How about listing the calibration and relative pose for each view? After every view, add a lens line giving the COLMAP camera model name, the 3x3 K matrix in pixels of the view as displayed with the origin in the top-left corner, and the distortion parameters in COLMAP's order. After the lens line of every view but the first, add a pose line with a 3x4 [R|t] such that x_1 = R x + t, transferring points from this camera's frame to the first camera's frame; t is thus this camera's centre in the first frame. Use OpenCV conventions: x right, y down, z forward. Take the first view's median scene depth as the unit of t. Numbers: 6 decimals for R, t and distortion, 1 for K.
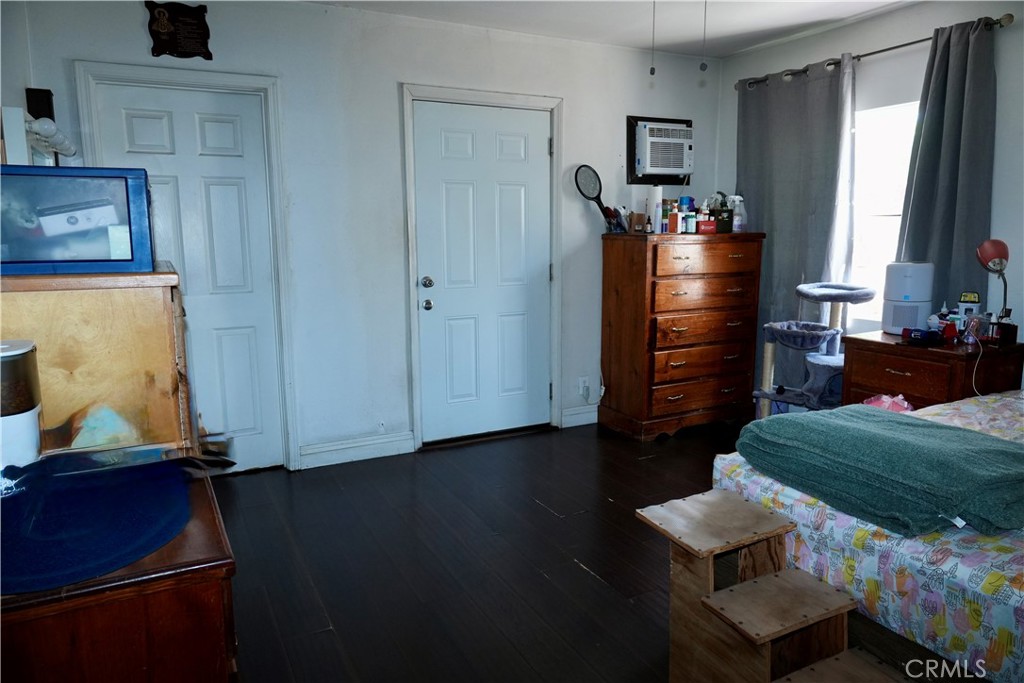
lens RADIAL K [[691.1, 0, 512.3], [0, 691.1, 340.4], [0, 0, 1]] dist [0.027171, 0.000675]
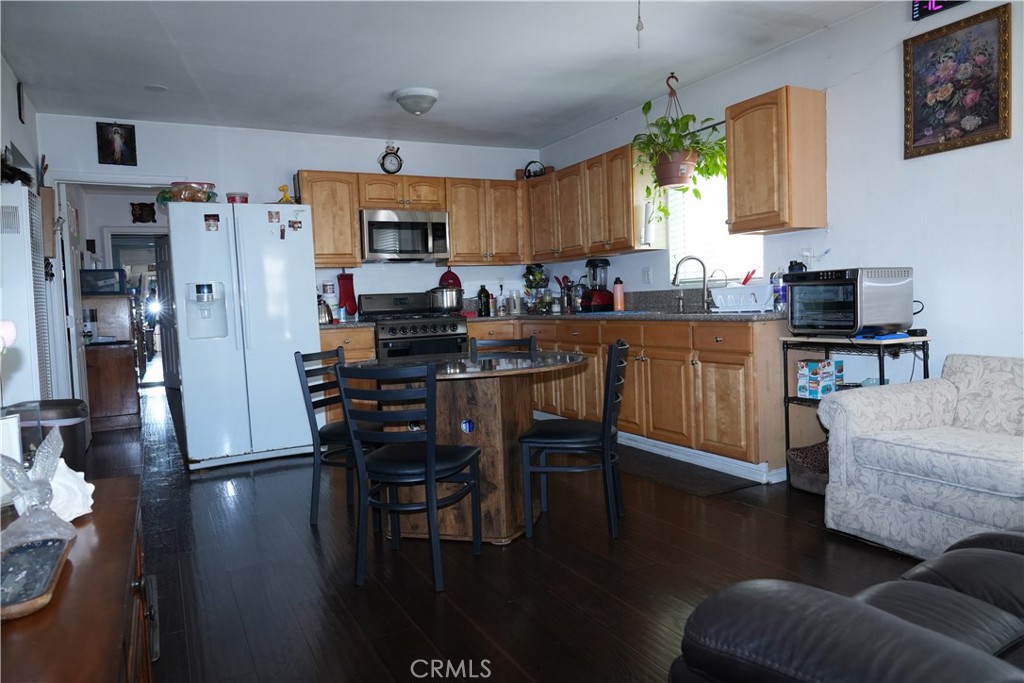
lens RADIAL K [[691.1, 0, 512.4], [0, 691.1, 340.3], [0, 0, 1]] dist [0.027171, 0.000675]
pose [[0.999643, -0.025896, 0.006524, 0.943568], [0.026431, 0.994320, -0.103095, 0.358552], [-0.003817, 0.103230, 0.994650, -1.669852]]
